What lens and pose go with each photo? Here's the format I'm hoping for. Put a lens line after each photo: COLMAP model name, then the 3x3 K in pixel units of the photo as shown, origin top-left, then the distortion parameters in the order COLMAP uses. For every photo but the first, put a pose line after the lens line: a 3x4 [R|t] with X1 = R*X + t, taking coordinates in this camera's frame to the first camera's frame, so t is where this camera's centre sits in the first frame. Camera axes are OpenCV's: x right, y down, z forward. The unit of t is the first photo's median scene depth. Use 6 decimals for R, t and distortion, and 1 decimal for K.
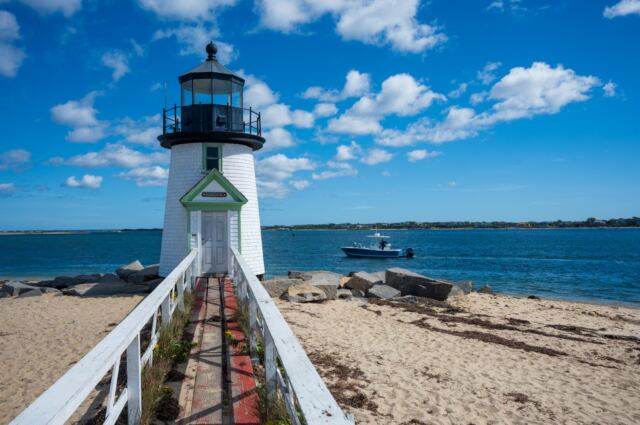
lens RADIAL K [[480.8, 0, 299.5], [0, 480.8, 221.2], [0, 0, 1]] dist [0.003341, 0.000636]
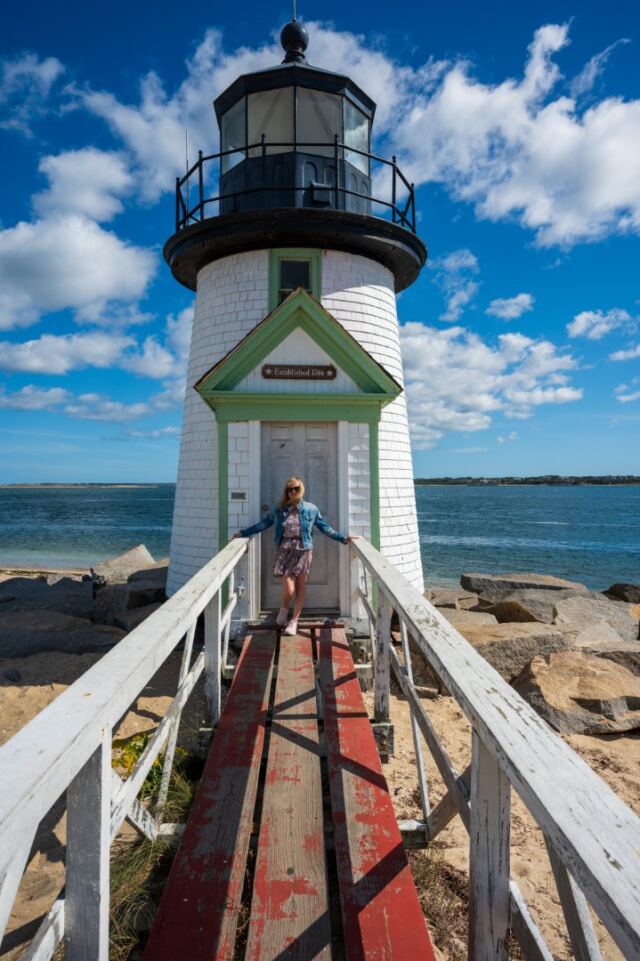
lens RADIAL K [[586.4, 0, 322.2], [0, 586.4, 476.2], [0, 0, 1]] dist [0.002656, -0.001411]
pose [[0.990195, 0.004475, -0.139620, -0.091749], [-0.004059, 0.999986, 0.003265, 0.012089], [0.139633, -0.002666, 0.990200, 0.527425]]
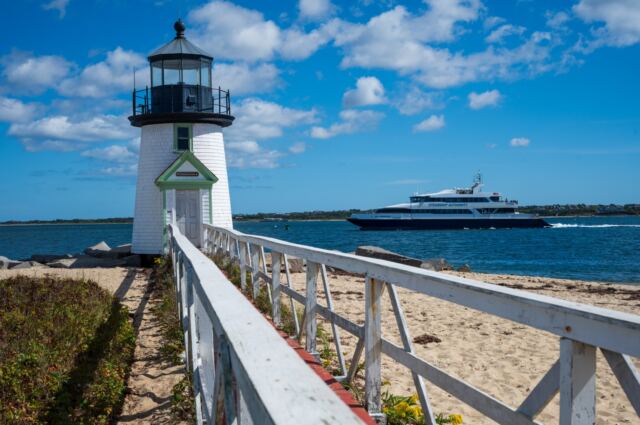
lens RADIAL K [[829.0, 0, 295.1], [0, 829.0, 213.0], [0, 0, 1]] dist [0.021723, 0.019577]
pose [[0.999943, -0.007914, -0.007195, 0.067295], [0.007971, 0.999937, 0.007893, 0.016285], [0.007132, -0.007950, 0.999943, -0.746498]]
